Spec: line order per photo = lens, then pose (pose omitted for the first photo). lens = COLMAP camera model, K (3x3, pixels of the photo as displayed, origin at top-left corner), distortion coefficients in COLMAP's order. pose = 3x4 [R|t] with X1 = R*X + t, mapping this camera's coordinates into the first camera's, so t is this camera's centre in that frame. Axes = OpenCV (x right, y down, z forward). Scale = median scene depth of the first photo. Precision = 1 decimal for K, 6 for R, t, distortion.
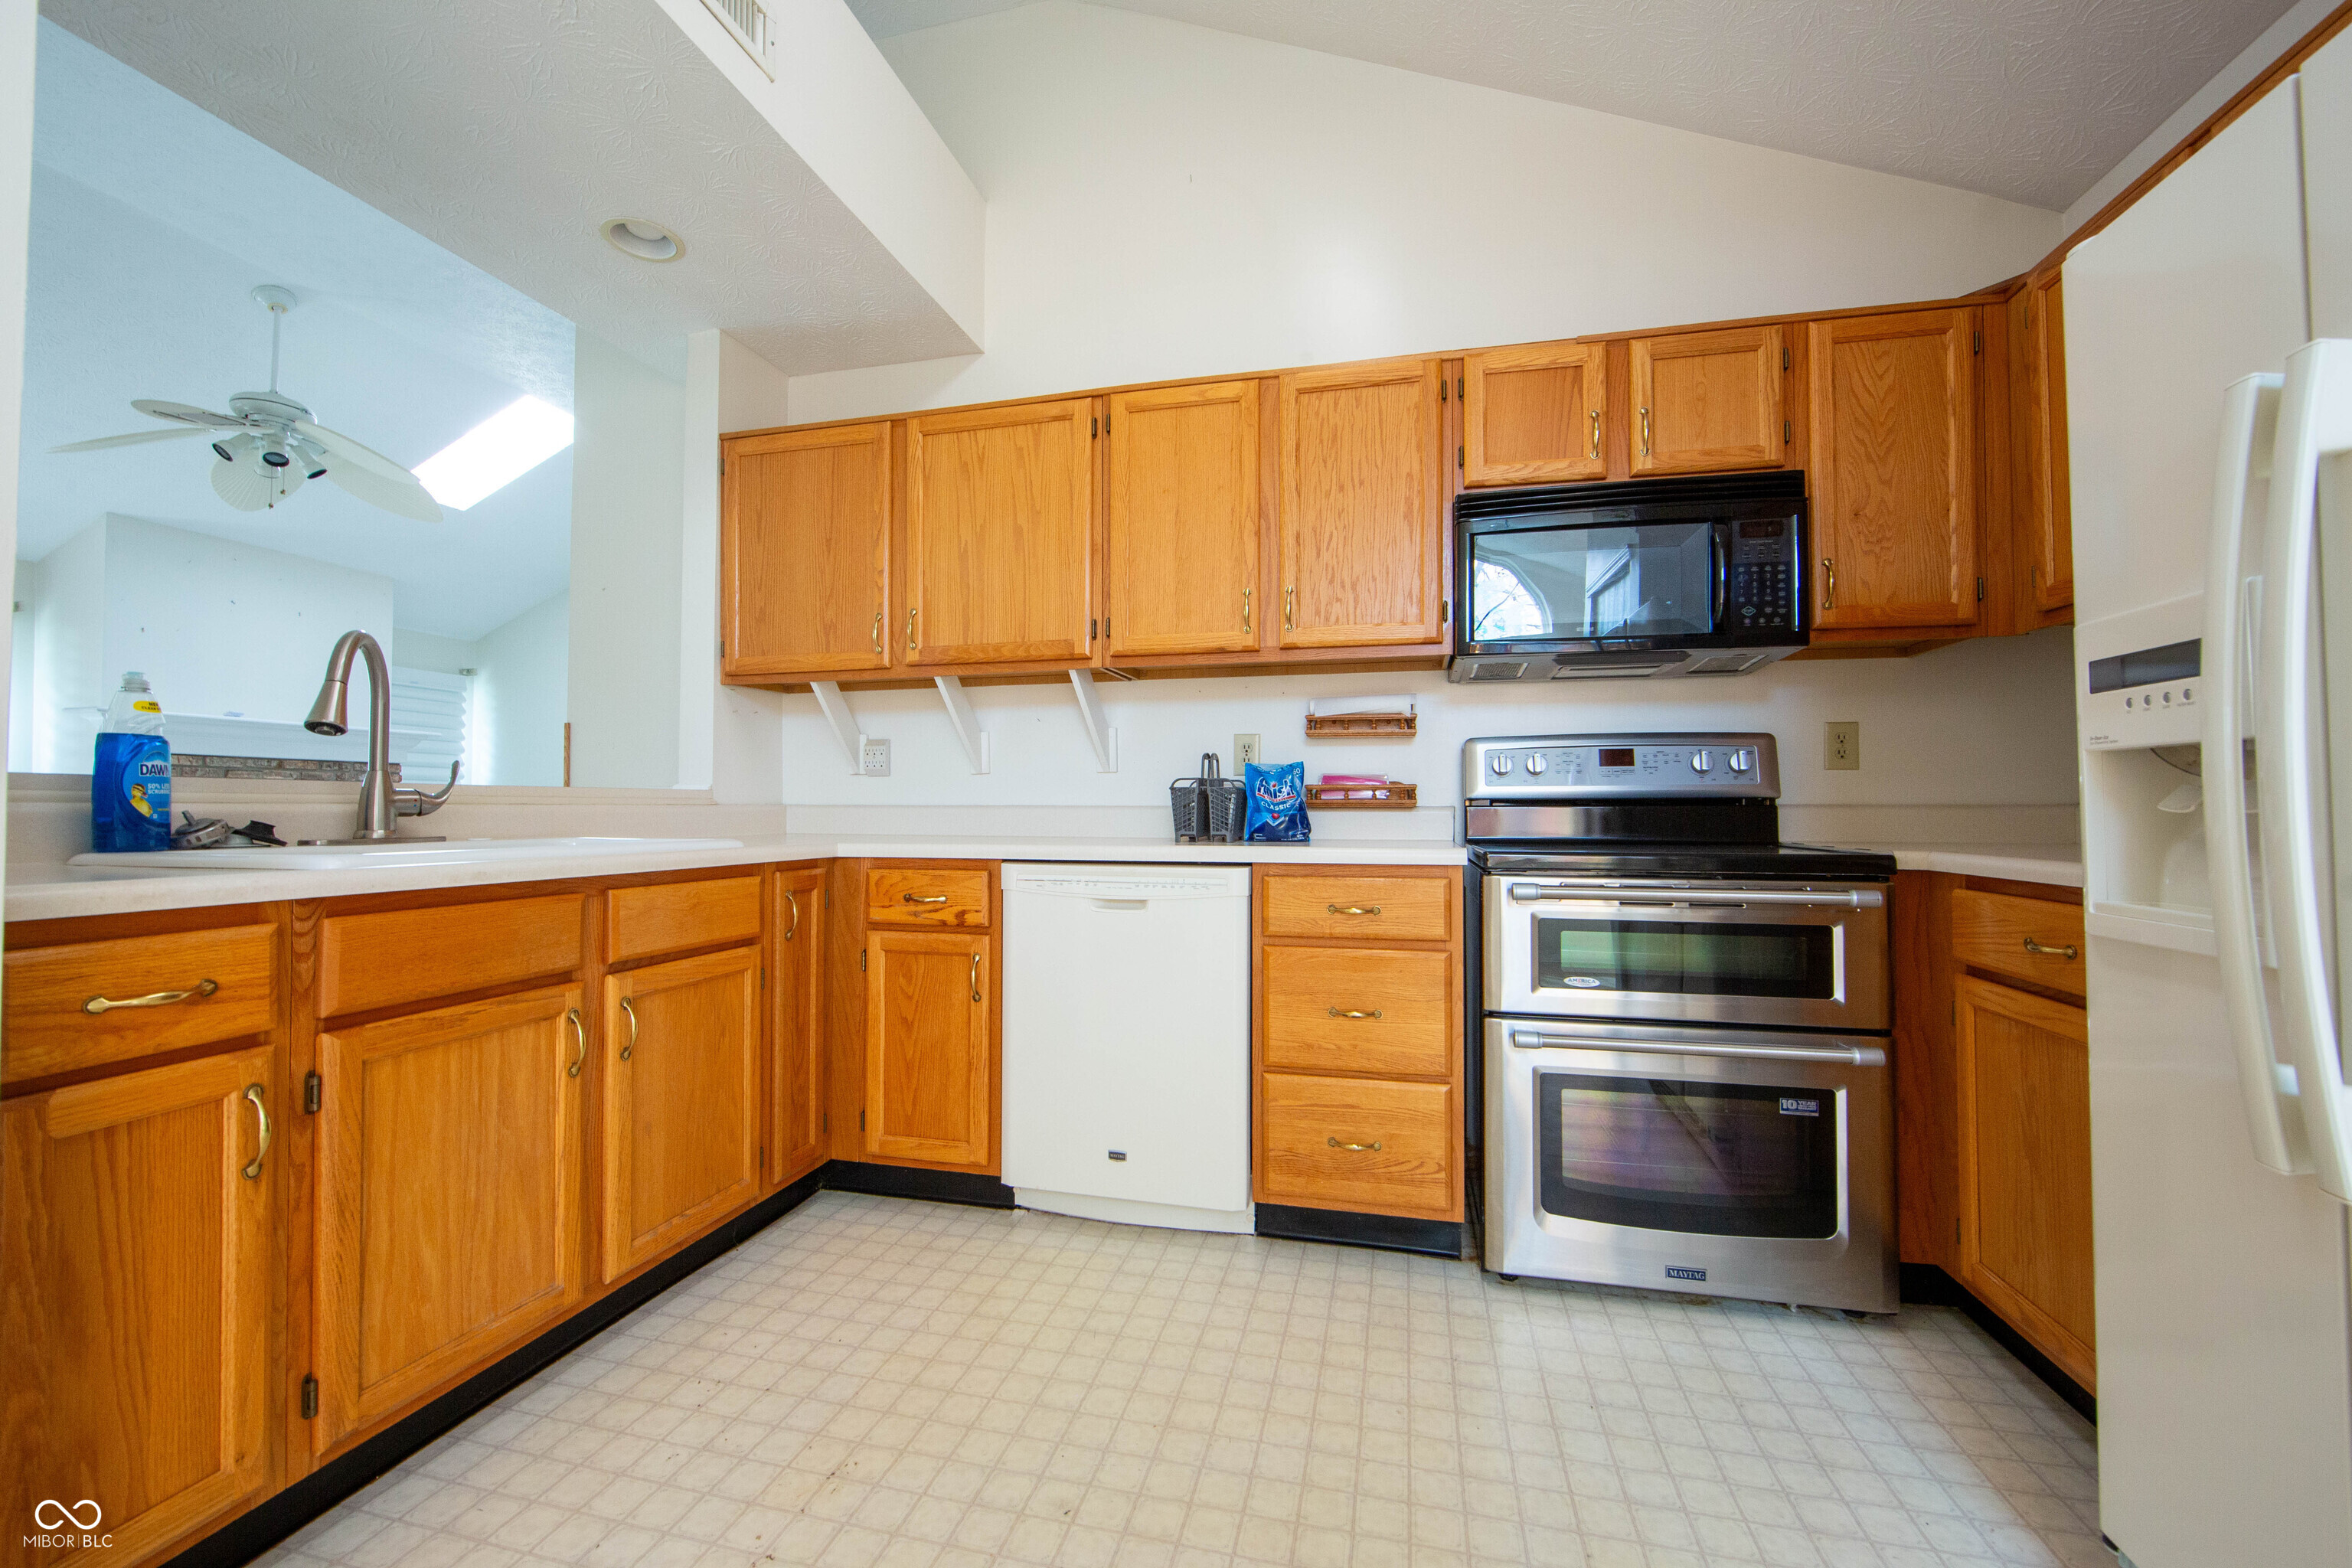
lens RADIAL K [[922.5, 0, 1177.6], [0, 922.5, 789.2], [0, 0, 1]] dist [-0.013578, 0.003096]
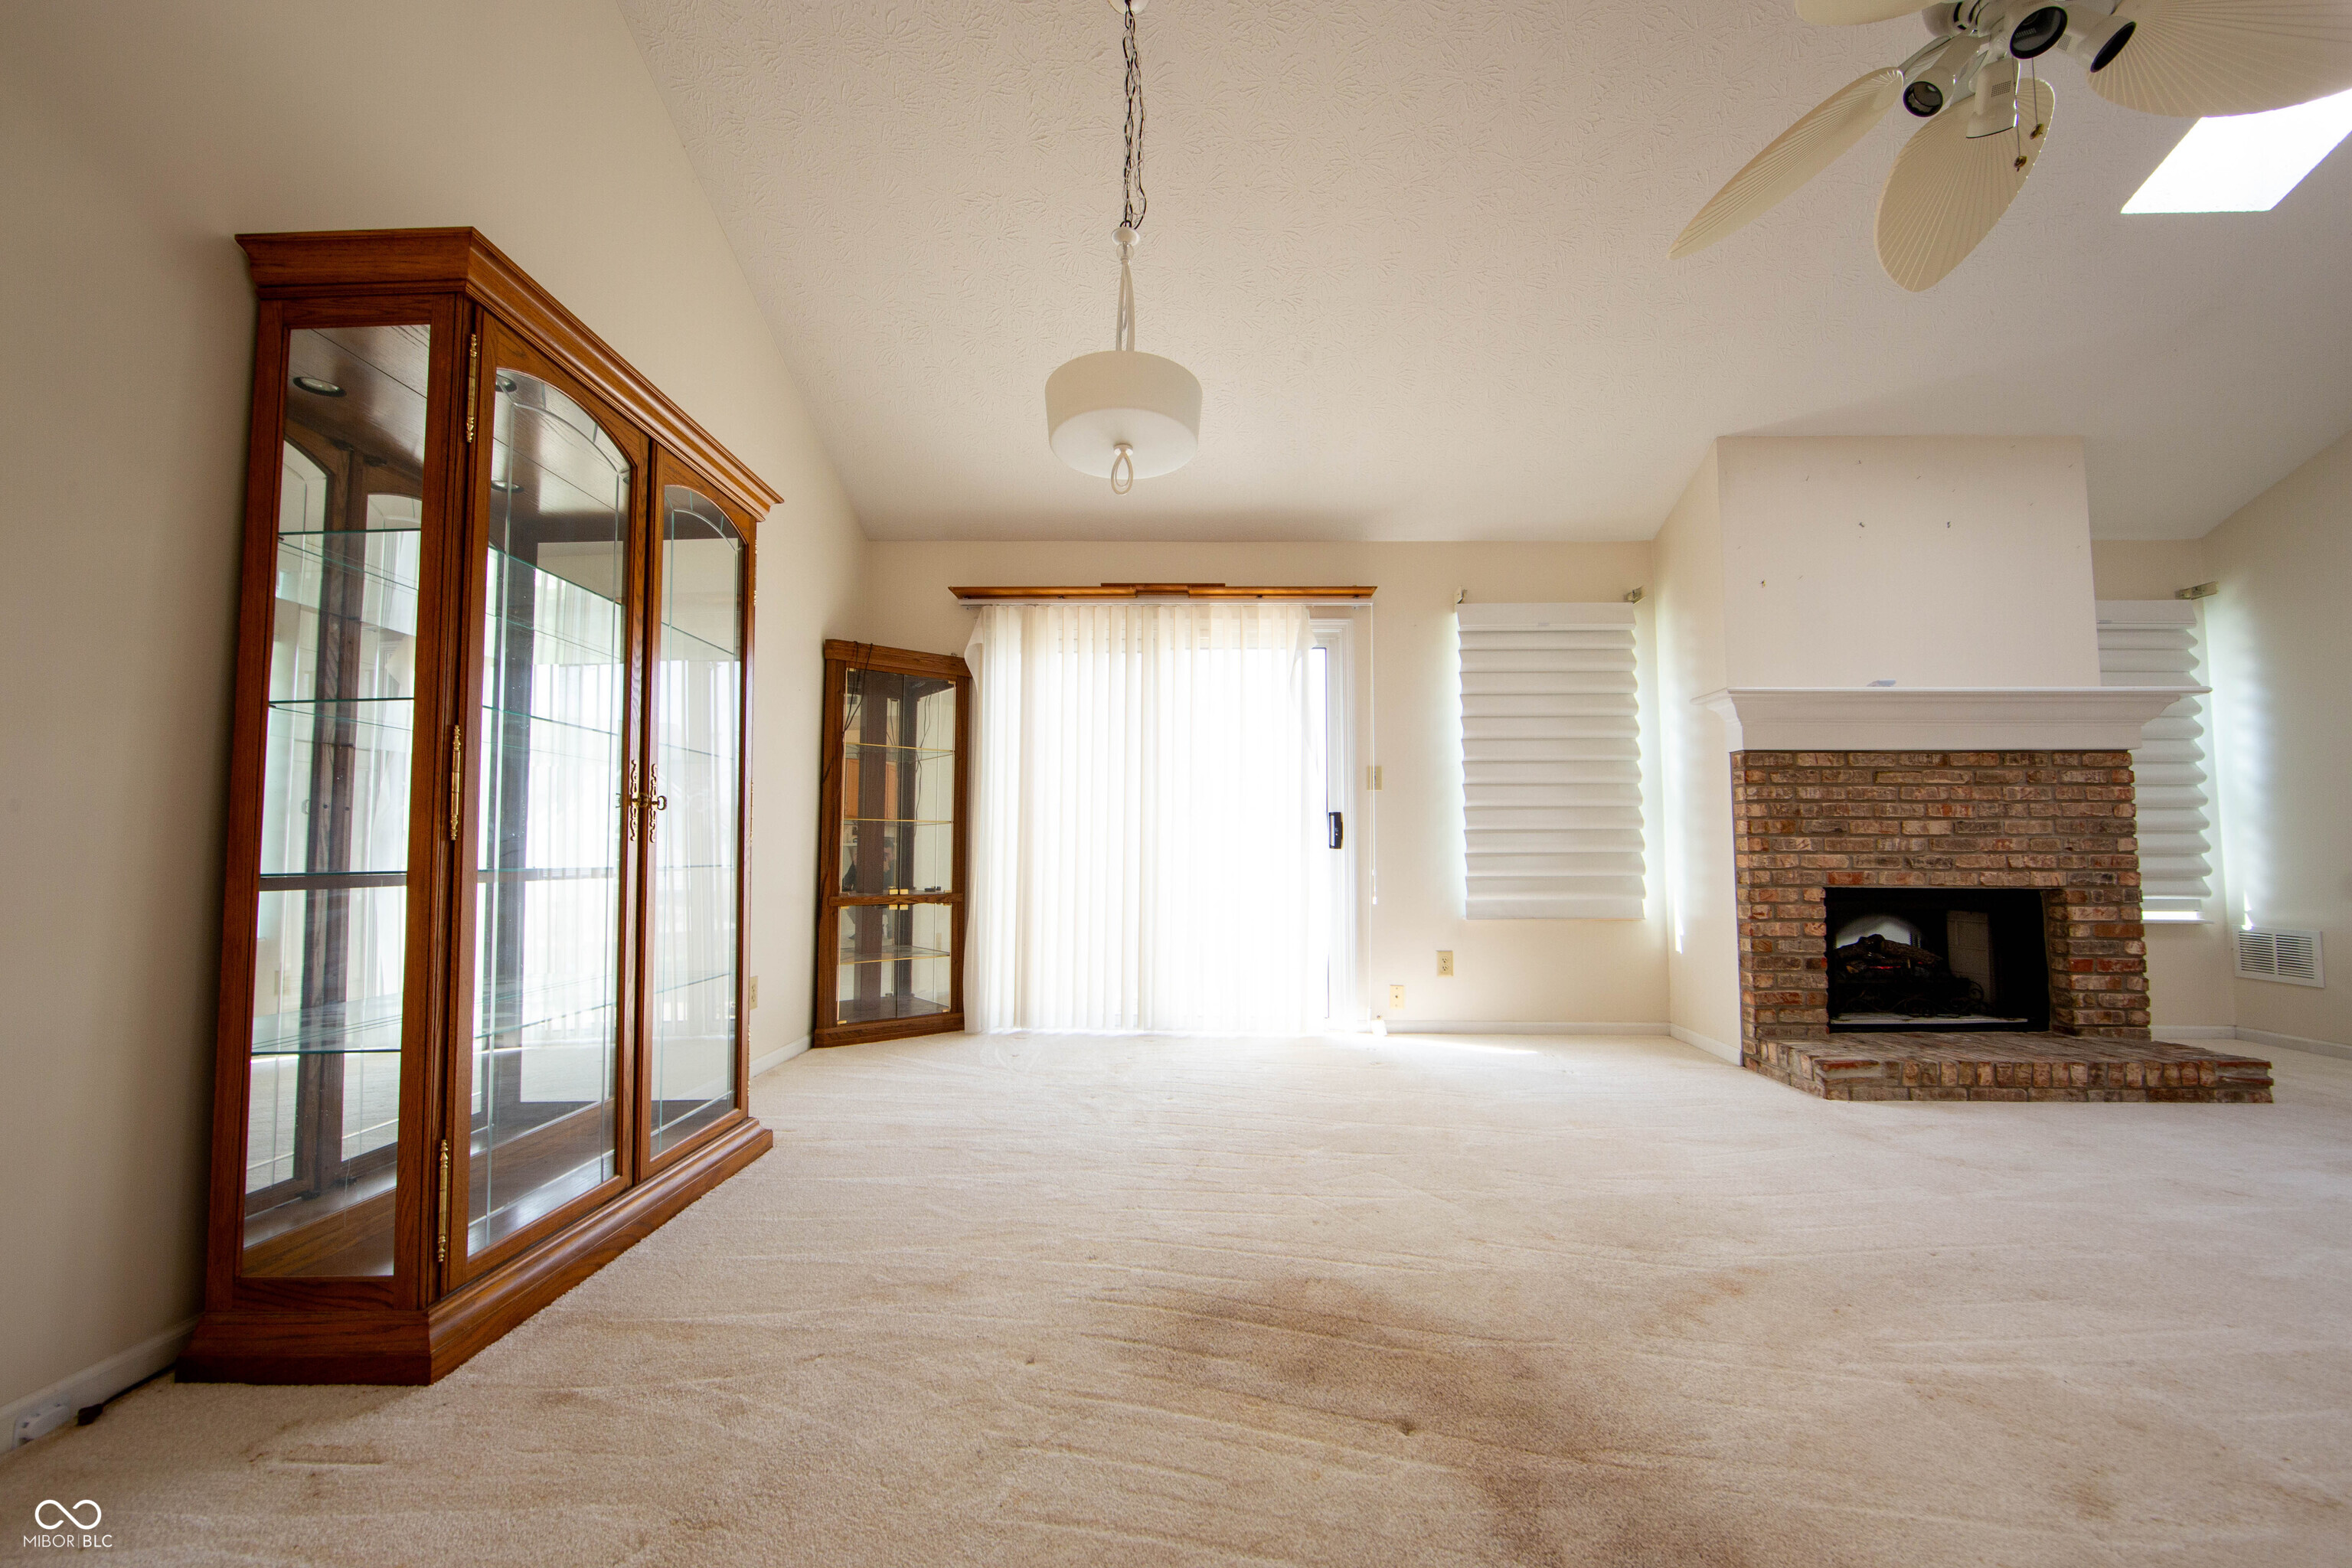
lens RADIAL K [[922.5, 0, 1177.6], [0, 922.5, 789.2], [0, 0, 1]] dist [-0.013578, 0.003096]
pose [[0.213016, -0.067965, -0.974682, -1.492016], [0.018431, 0.997680, -0.065540, 0.074504], [0.976875, -0.004003, 0.213775, 1.085383]]
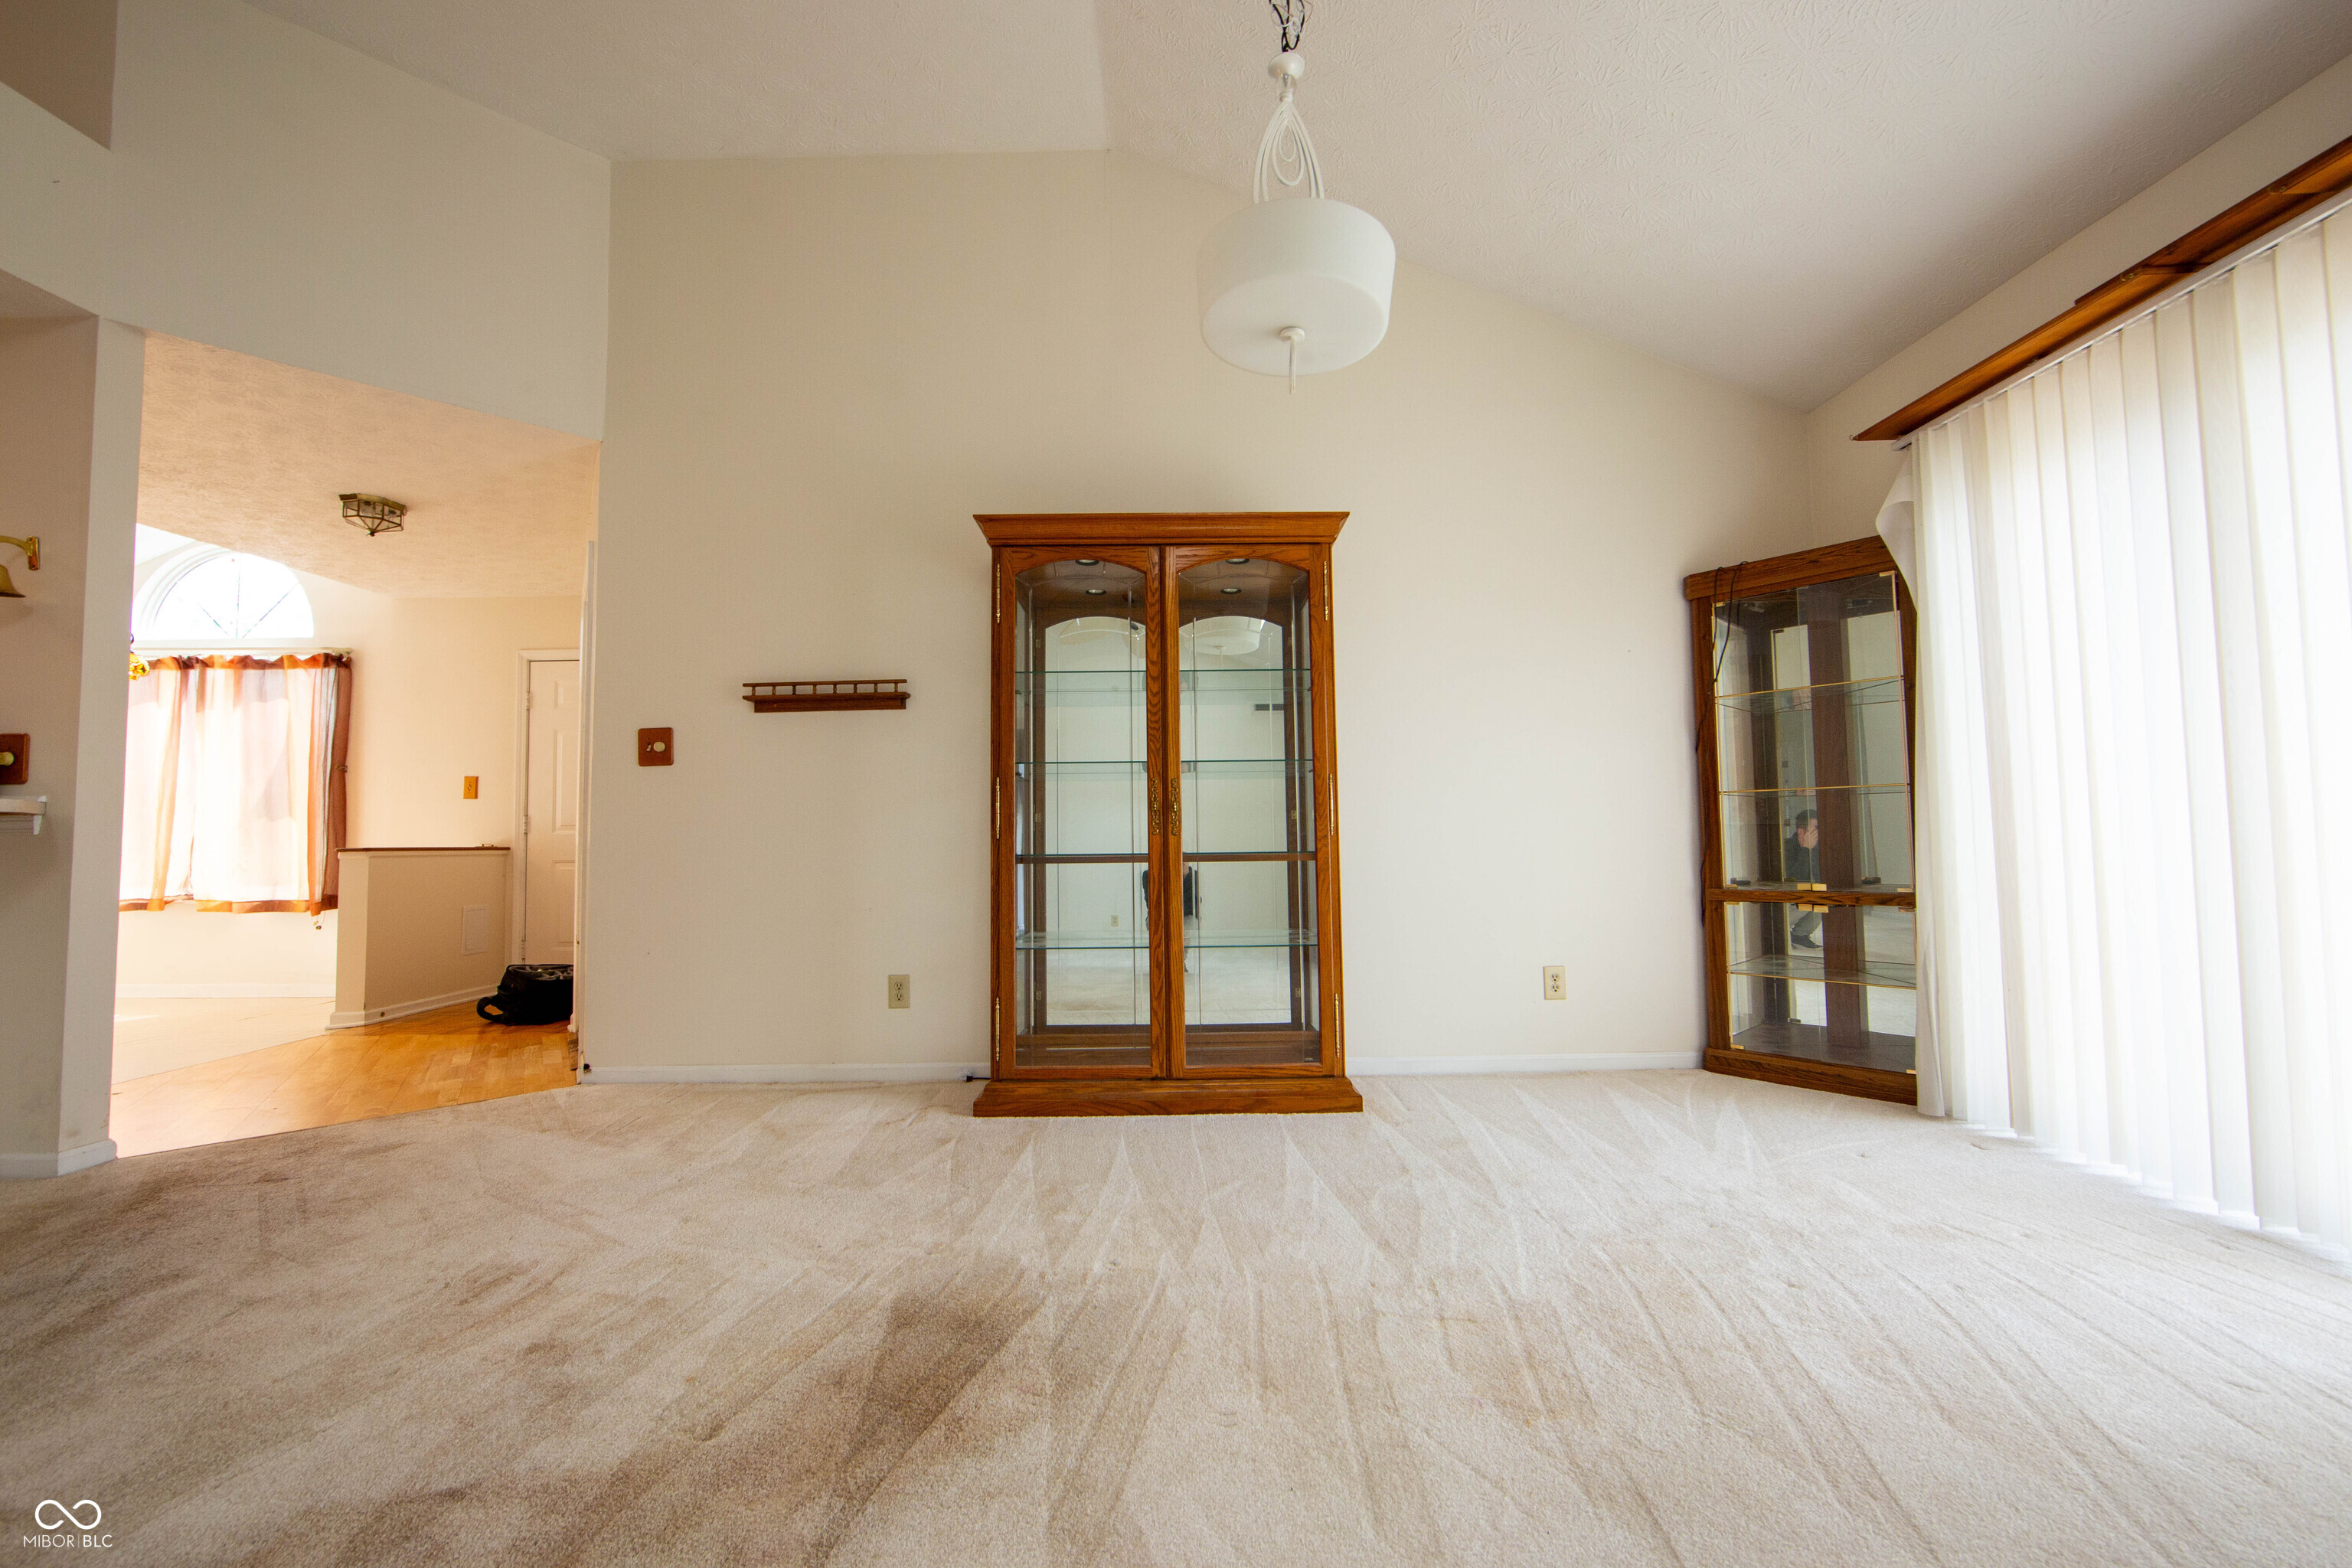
lens RADIAL K [[922.5, 0, 1177.6], [0, 922.5, 789.2], [0, 0, 1]] dist [-0.013578, 0.003096]
pose [[-0.972651, 0.001645, -0.232264, -2.357537], [0.018936, 0.997208, -0.072235, 0.086976], [0.231497, -0.074657, -0.969967, 2.197382]]
